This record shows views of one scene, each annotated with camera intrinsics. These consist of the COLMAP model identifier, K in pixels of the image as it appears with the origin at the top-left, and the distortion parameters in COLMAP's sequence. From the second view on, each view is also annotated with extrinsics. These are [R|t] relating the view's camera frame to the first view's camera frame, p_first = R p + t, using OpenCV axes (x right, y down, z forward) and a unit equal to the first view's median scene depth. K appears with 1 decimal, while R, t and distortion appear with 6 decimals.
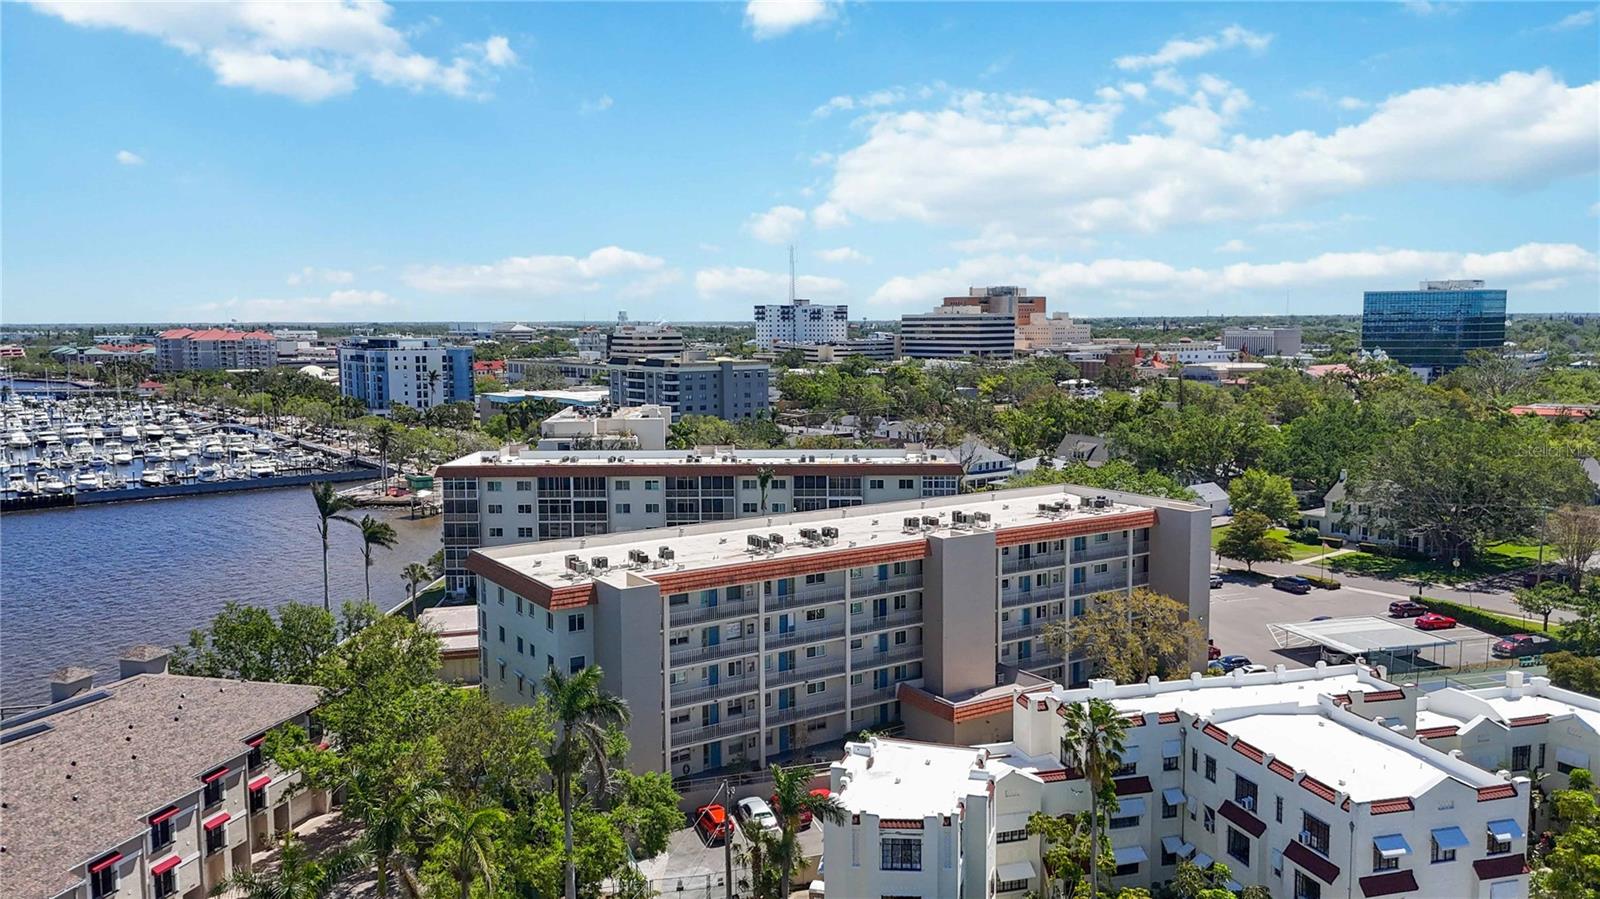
lens RADIAL K [[1227.3, 0, 800.0], [0, 1227.3, 449.5], [0, 0, 1]] dist [0.089318, -0.118201]
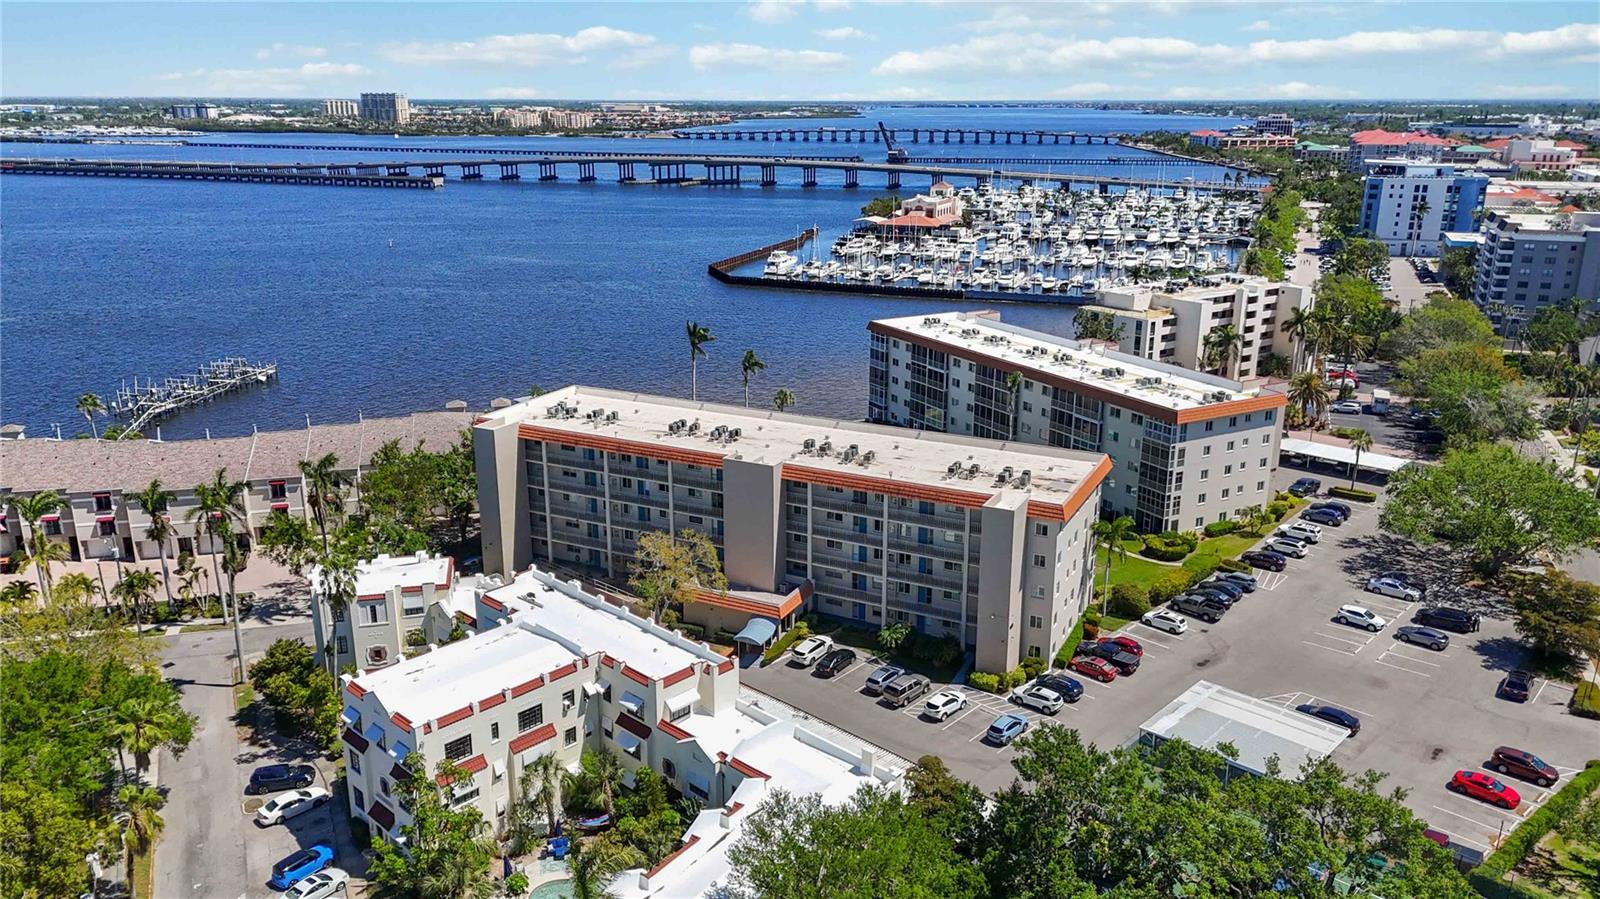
lens RADIAL K [[1168.2, 0, 807.5], [0, 1168.2, 448.6], [0, 0, 1]] dist [0.082875, -0.095840]
pose [[0.499498, 0.254200, -0.828181, 0.721111], [-0.094285, 0.966254, 0.239714, -0.144402], [0.861169, -0.041652, 0.506609, 0.312818]]
